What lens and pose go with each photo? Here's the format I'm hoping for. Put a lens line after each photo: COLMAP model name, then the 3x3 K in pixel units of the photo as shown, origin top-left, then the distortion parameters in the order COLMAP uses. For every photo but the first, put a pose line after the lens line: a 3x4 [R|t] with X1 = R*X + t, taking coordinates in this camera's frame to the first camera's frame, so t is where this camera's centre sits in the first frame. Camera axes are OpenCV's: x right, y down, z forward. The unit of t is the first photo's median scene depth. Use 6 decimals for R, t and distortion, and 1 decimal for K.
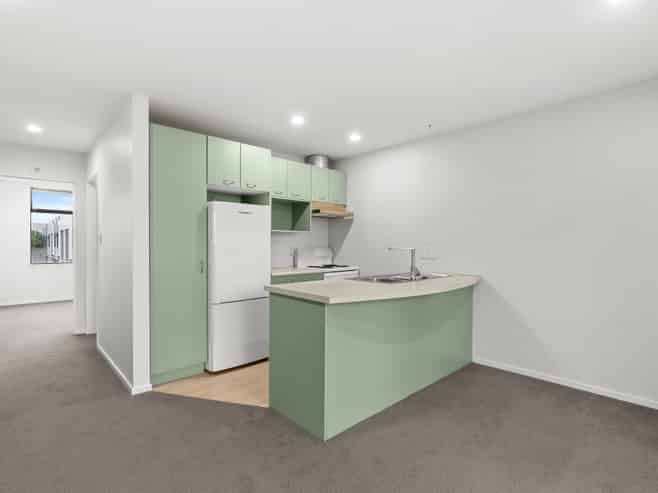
lens RADIAL K [[341.8, 0, 329.0], [0, 341.8, 246.5], [0, 0, 1]] dist [-0.001204, 0.000227]
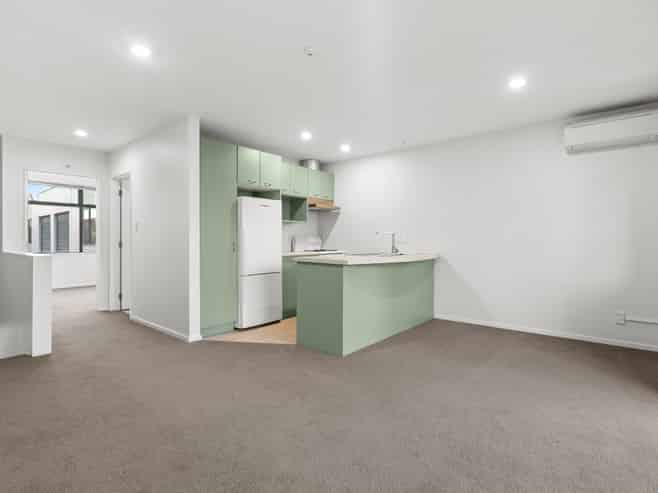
lens RADIAL K [[341.8, 0, 329.0], [0, 341.8, 246.5], [0, 0, 1]] dist [-0.001204, 0.000227]
pose [[0.993453, -0.003892, 0.114174, -0.140043], [0.002477, 0.999918, 0.012530, 0.035432], [-0.114213, -0.012165, 0.993382, -0.281555]]
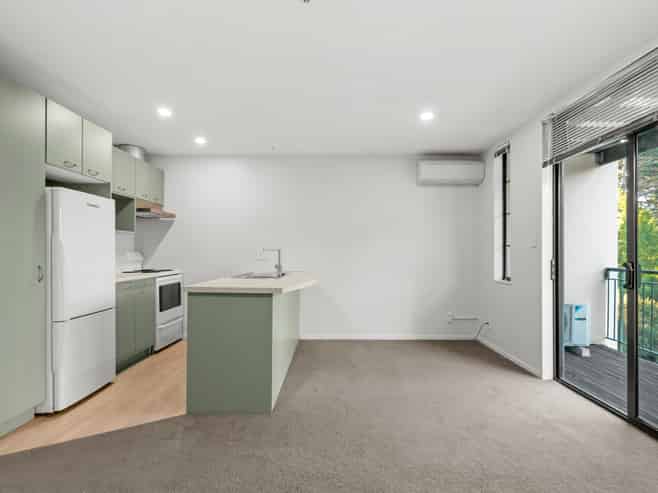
lens RADIAL K [[343.4, 0, 329.8], [0, 343.4, 253.9], [0, 0, 1]] dist [0.001303, 0.000620]
pose [[0.693855, -0.004359, 0.720101, -0.408138], [0.002987, 0.999990, 0.003175, 0.013387], [-0.720108, -0.000053, 0.693862, 0.026544]]
